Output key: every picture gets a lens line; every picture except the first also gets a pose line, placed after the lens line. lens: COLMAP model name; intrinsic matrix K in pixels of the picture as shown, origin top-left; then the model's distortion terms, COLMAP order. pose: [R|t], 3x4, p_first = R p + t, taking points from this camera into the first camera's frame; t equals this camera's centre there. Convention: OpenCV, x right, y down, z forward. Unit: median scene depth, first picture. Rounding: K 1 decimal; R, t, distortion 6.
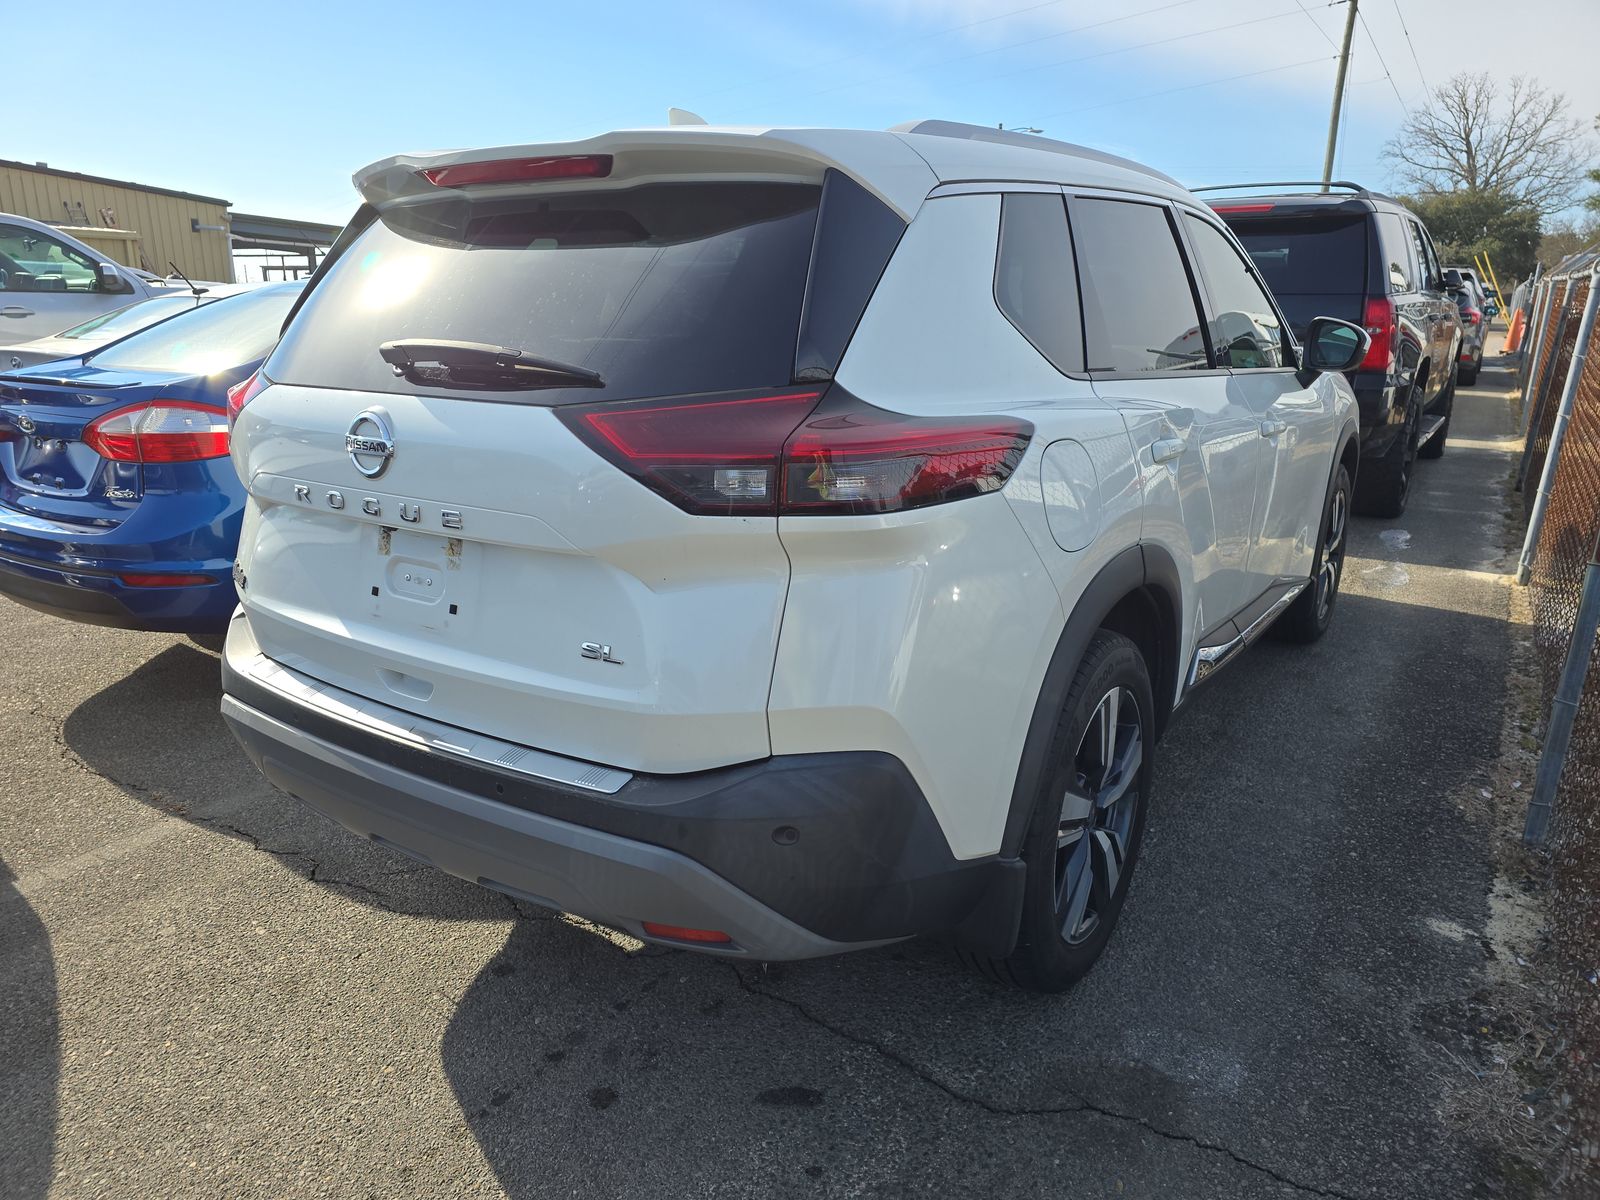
lens RADIAL K [[1050.4, 0, 802.1], [0, 1050.4, 596.4], [0, 0, 1]] dist [0.032434, -0.019480]
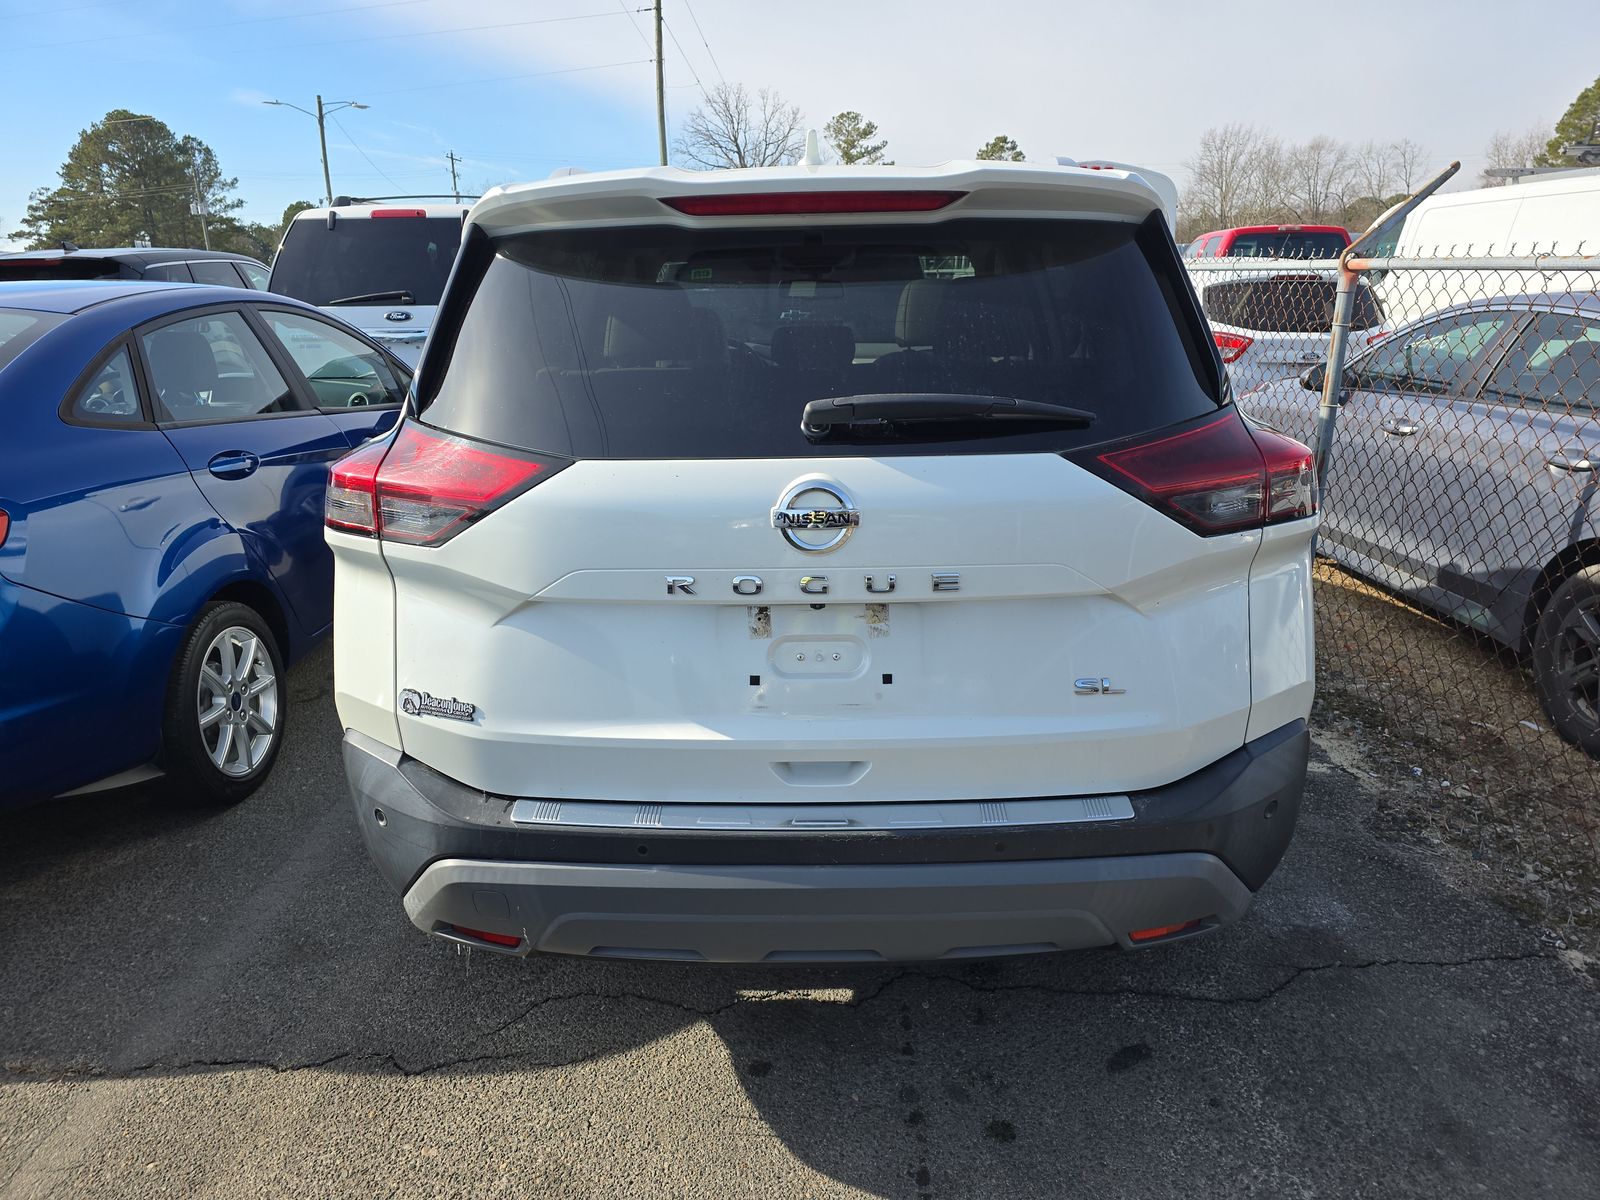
lens RADIAL K [[1050.4, 0, 798.0], [0, 1050.4, 598.4], [0, 0, 1]] dist [0.032434, -0.019480]
pose [[0.842926, -0.169967, 0.510477, -0.776456], [0.162265, 0.984922, 0.059998, -0.114031], [-0.512978, 0.032259, 0.857796, 0.223046]]
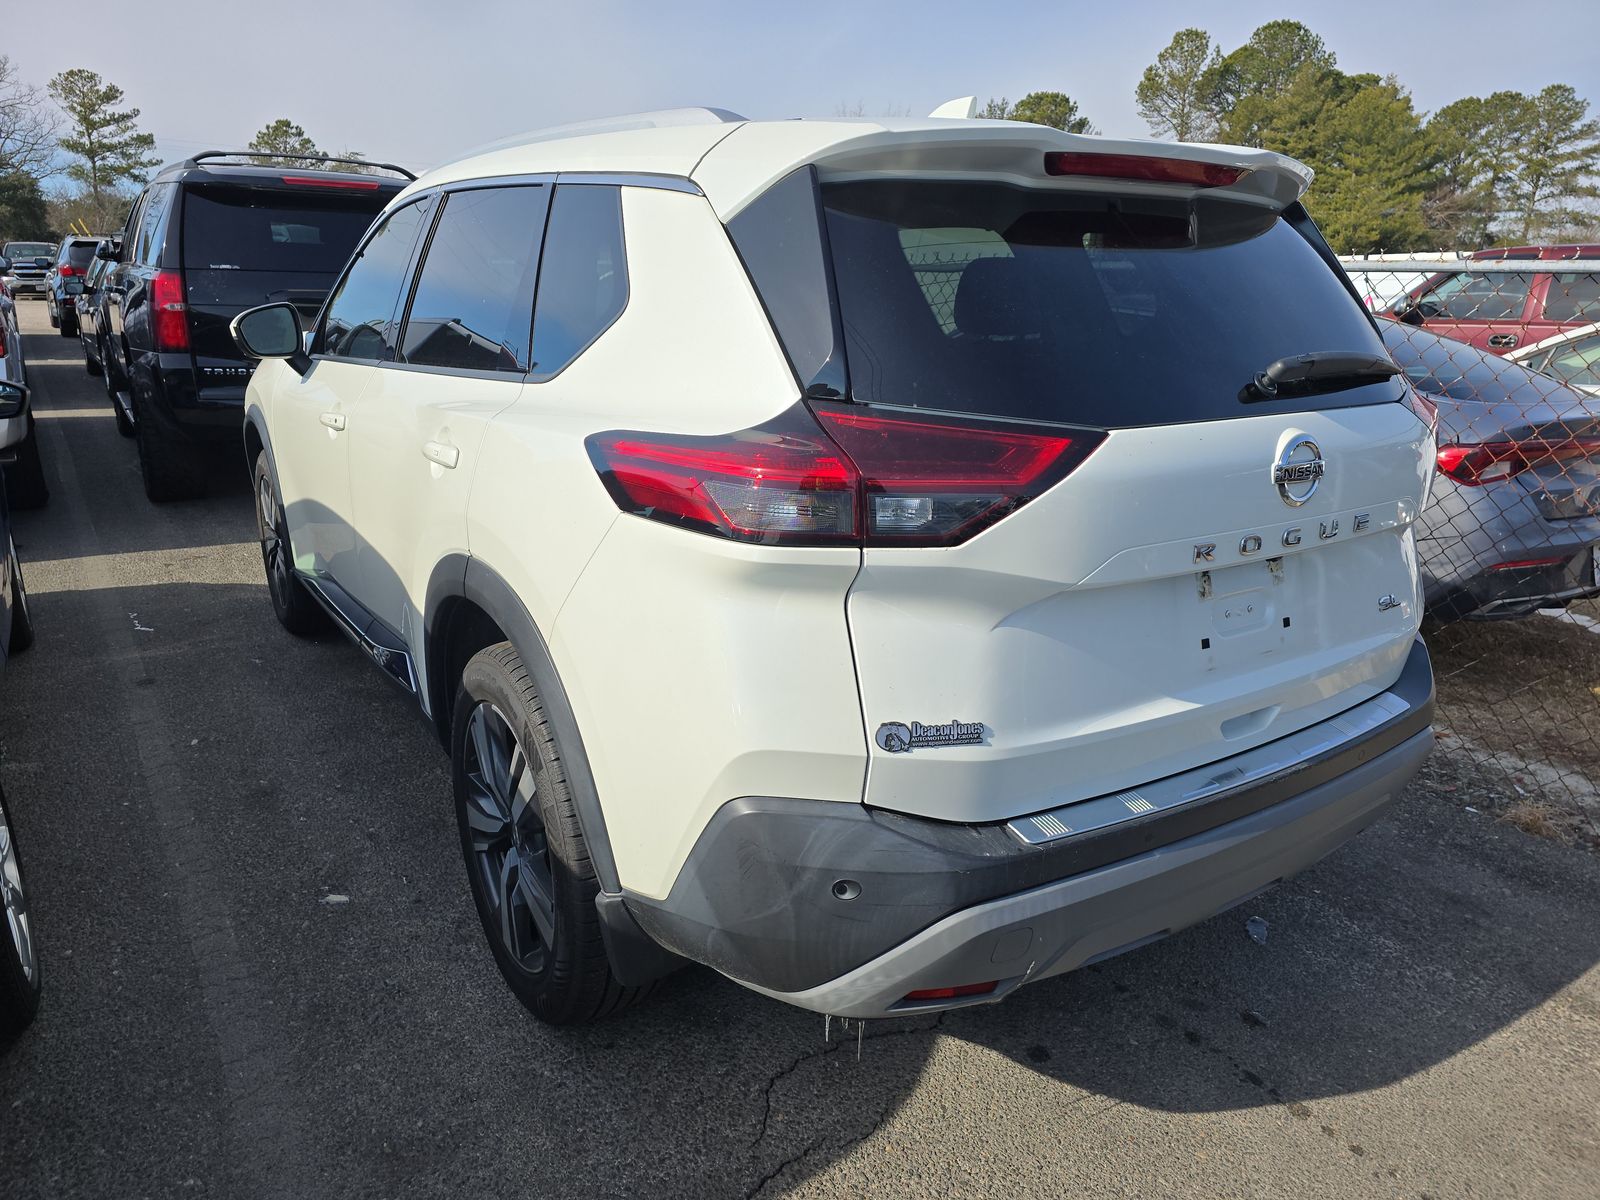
lens RADIAL K [[1050.4, 0, 796.1], [0, 1050.4, 598.4], [0, 0, 1]] dist [0.032434, -0.019480]
pose [[0.398084, -0.259381, 0.879915, -1.257972], [0.233833, 0.956200, 0.176079, -0.265815], [-0.887046, 0.135659, 0.441300, 0.874106]]
